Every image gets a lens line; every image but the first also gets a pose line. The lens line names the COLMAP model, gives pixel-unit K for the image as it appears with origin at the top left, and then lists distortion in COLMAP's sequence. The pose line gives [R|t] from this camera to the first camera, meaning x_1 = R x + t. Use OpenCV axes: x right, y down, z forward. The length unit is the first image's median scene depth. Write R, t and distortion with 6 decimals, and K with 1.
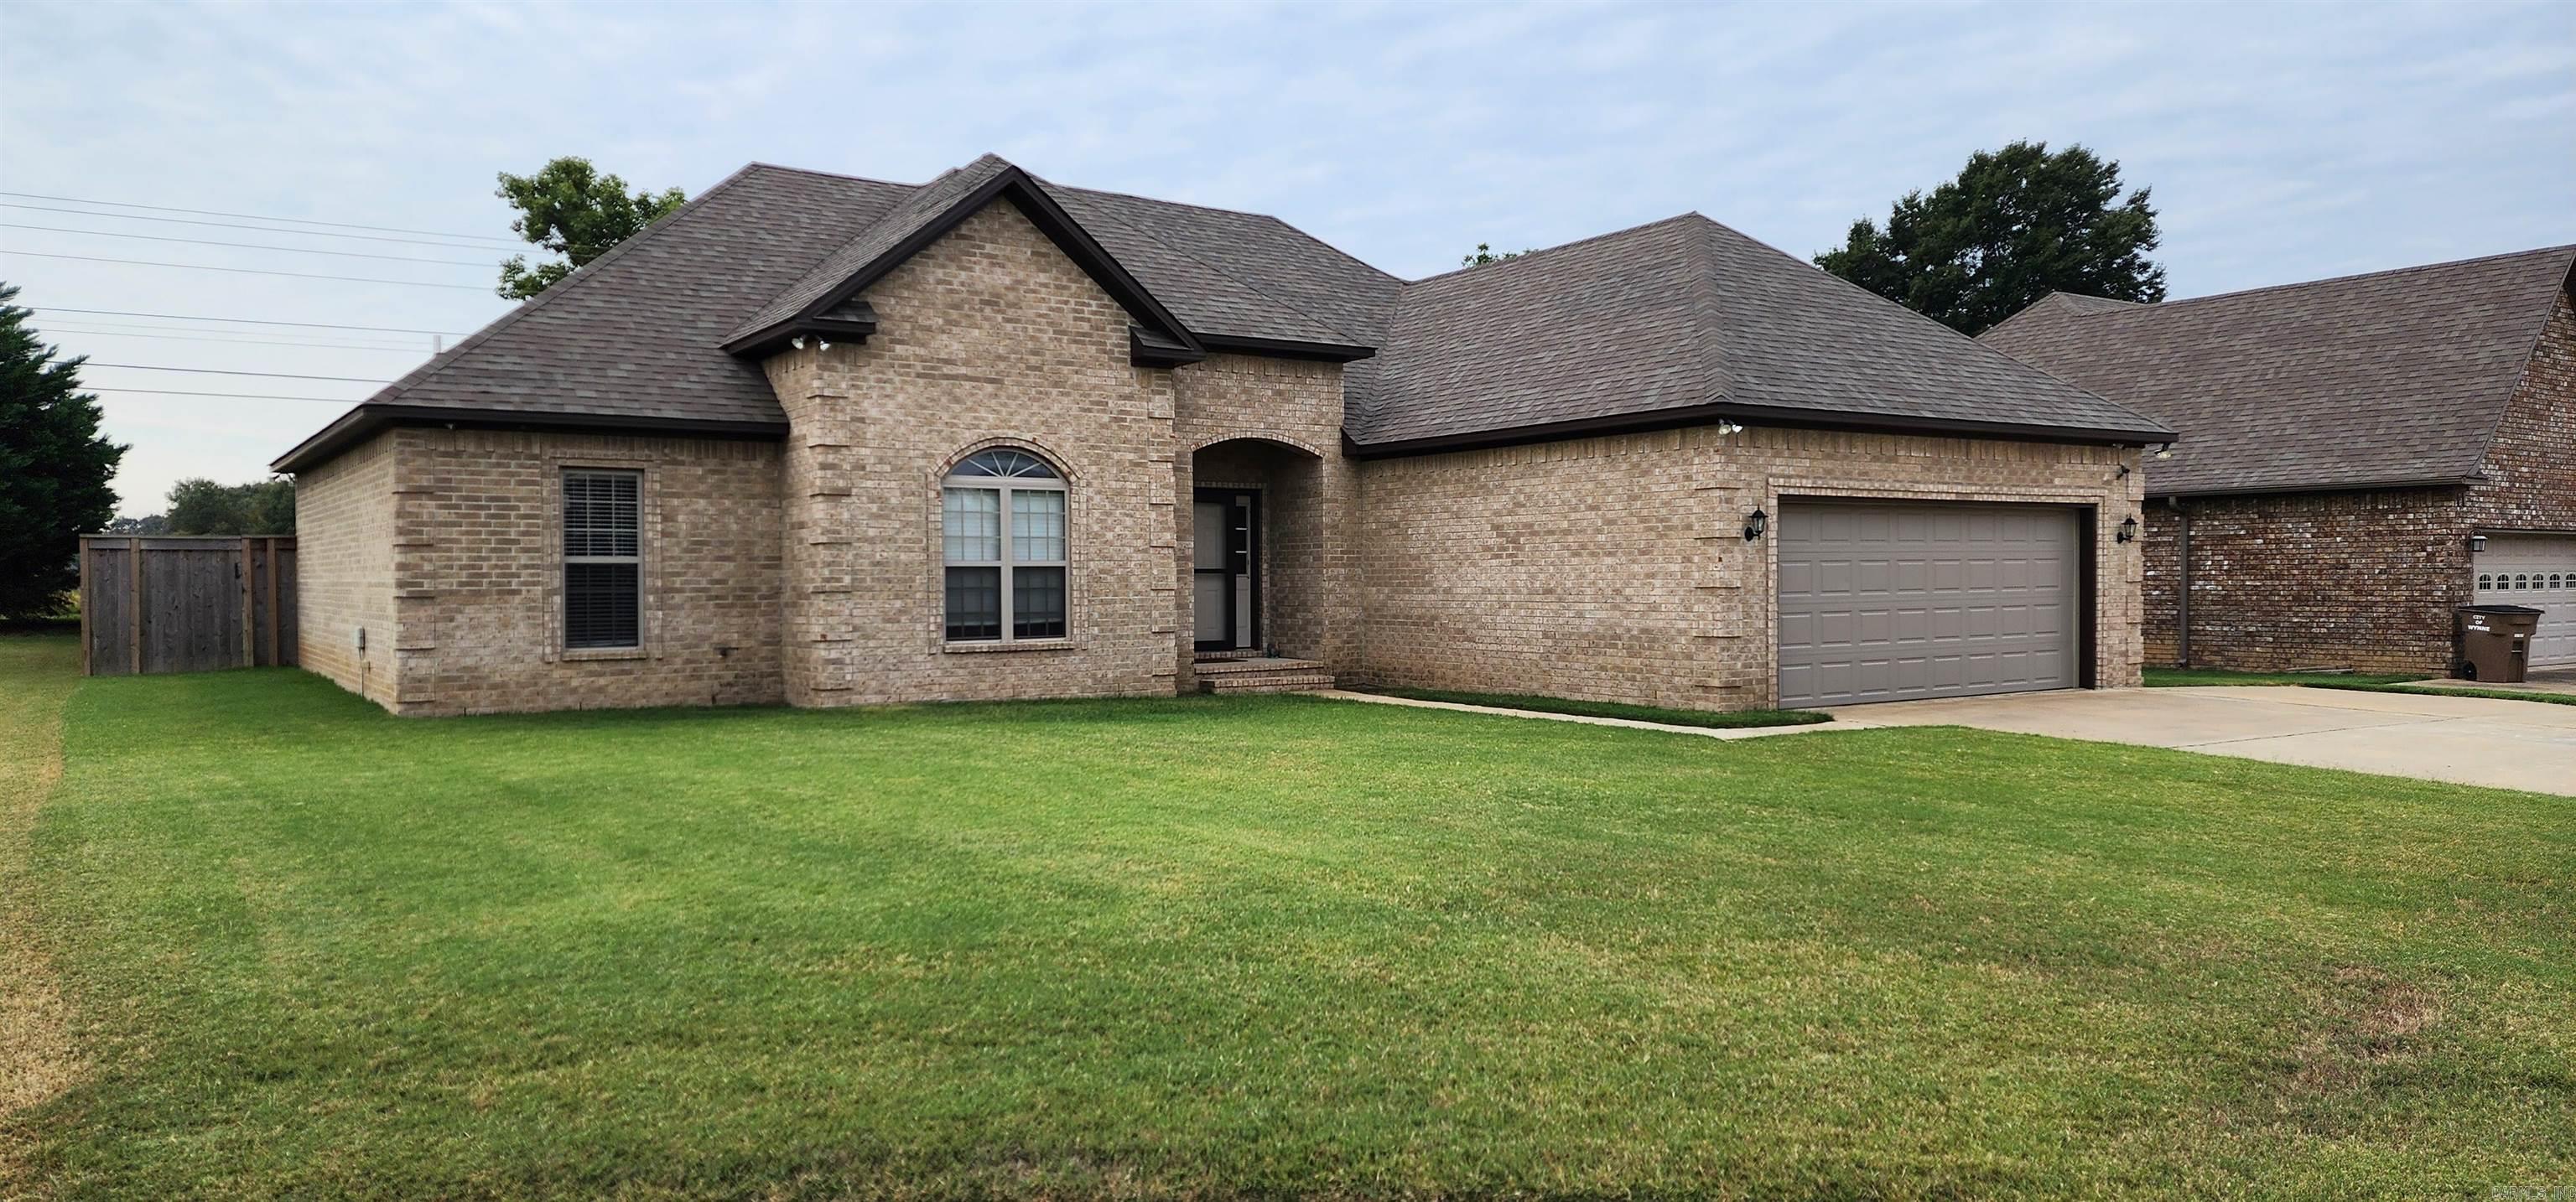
lens RADIAL K [[1741.4, 0, 1310.0], [0, 1741.4, 603.8], [0, 0, 1]] dist [0.095952, -0.075225]
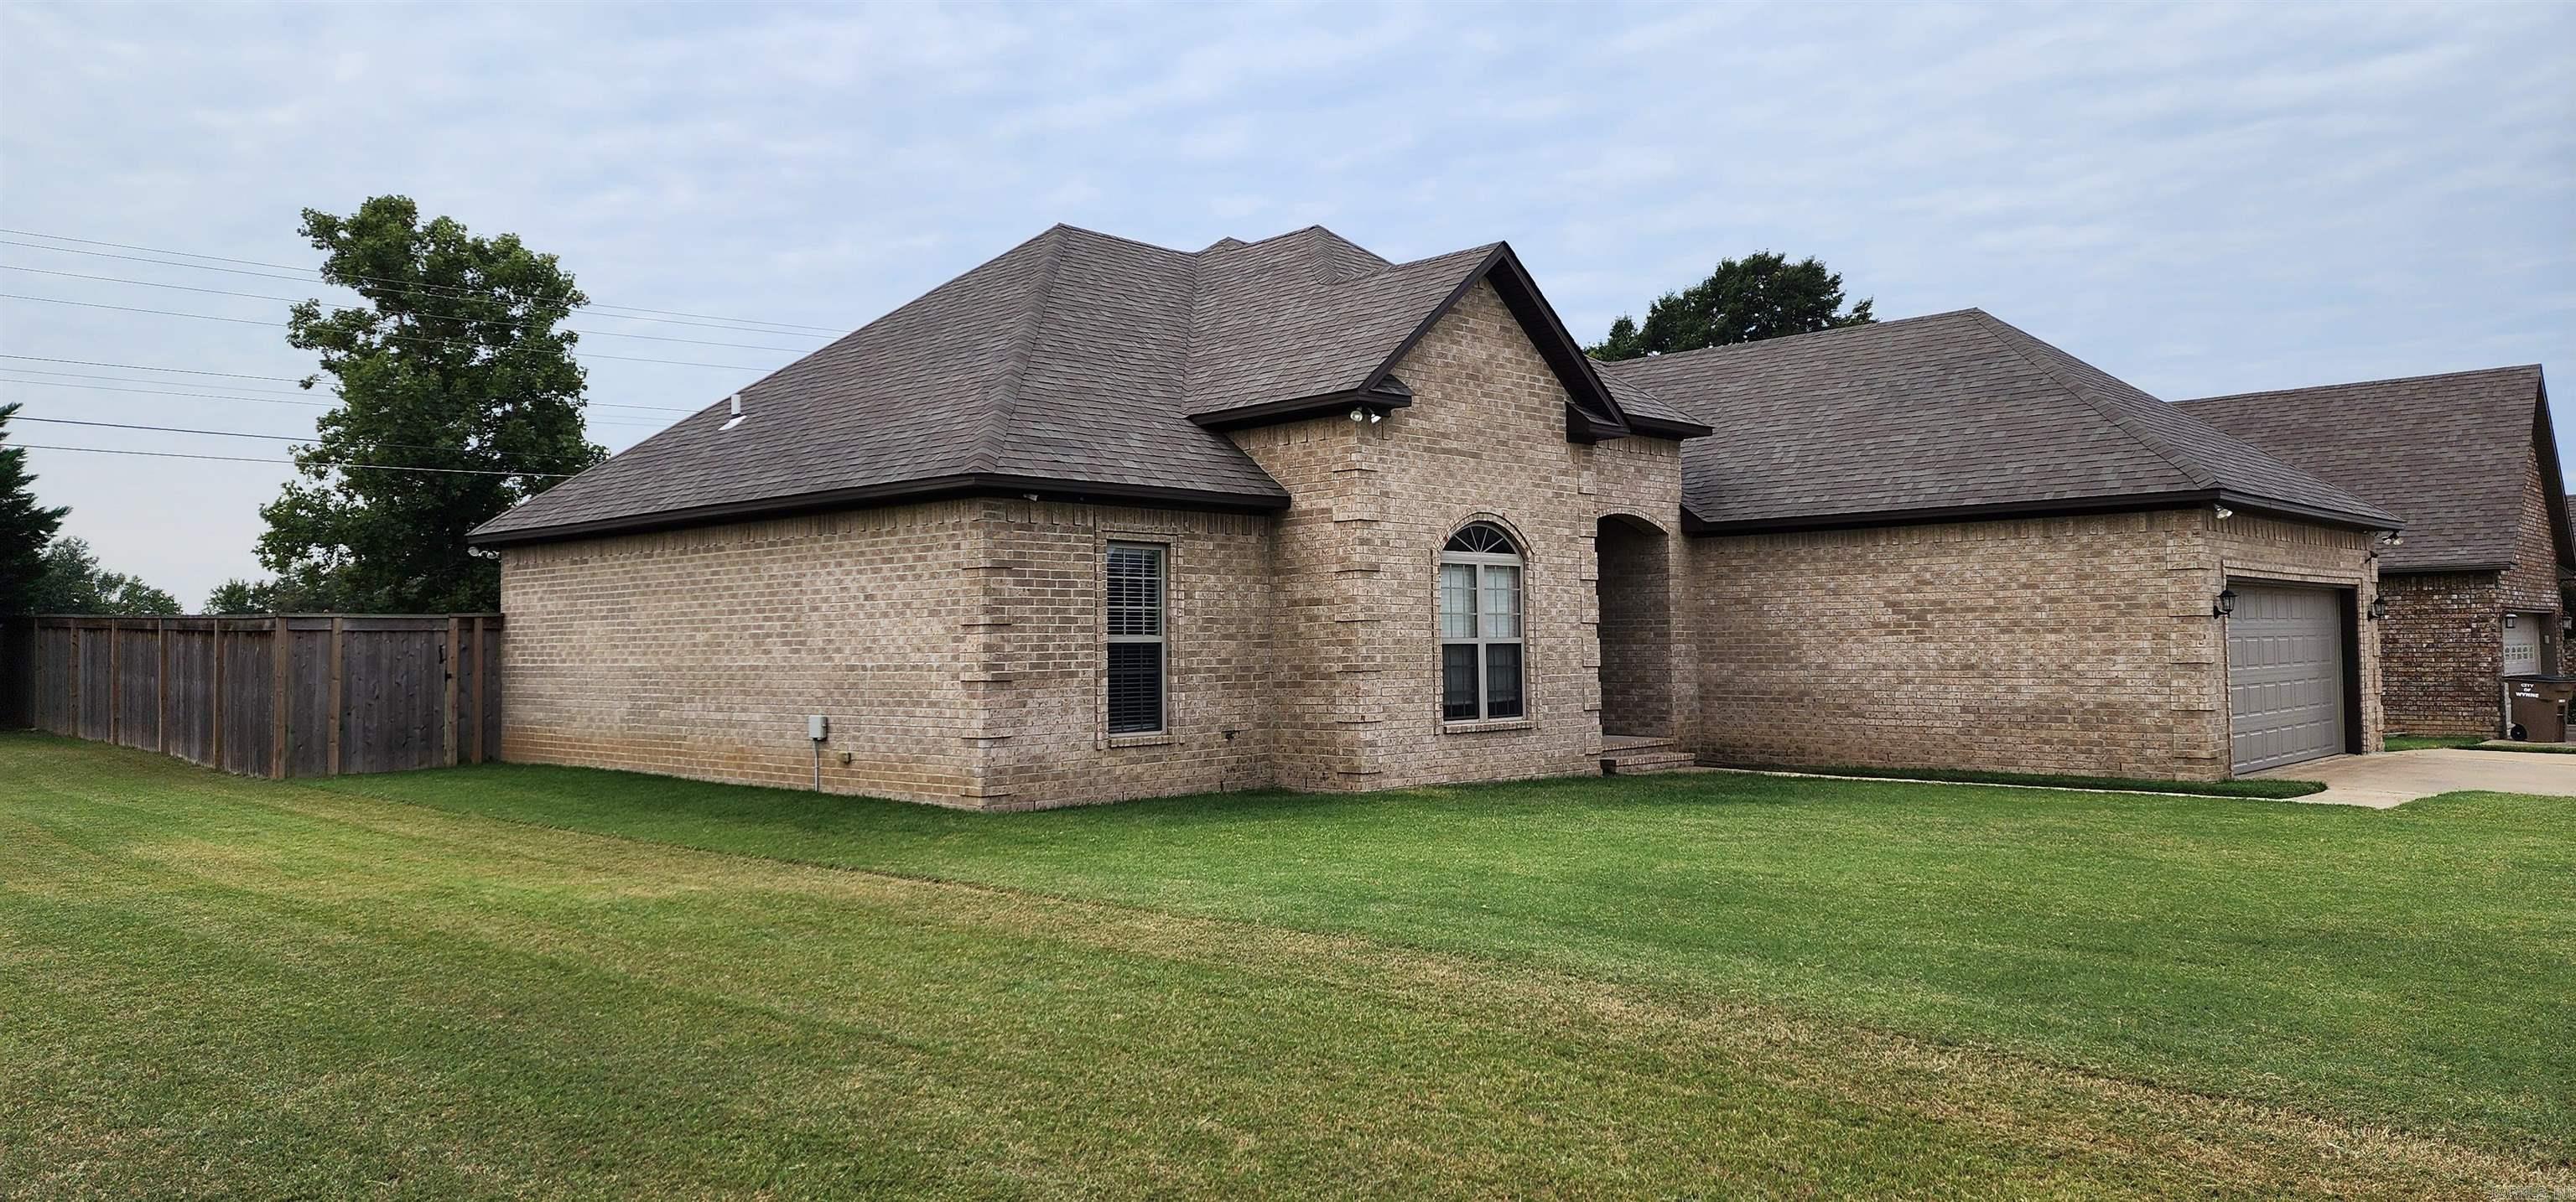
lens RADIAL K [[1741.4, 0, 1318.5], [0, 1741.4, 562.9], [0, 0, 1]] dist [0.095952, -0.075225]
pose [[0.976225, 0.006127, 0.216675, -0.462512], [0.008044, 0.997888, -0.064461, -0.004356], [-0.216612, 0.064671, 0.974113, 0.065351]]
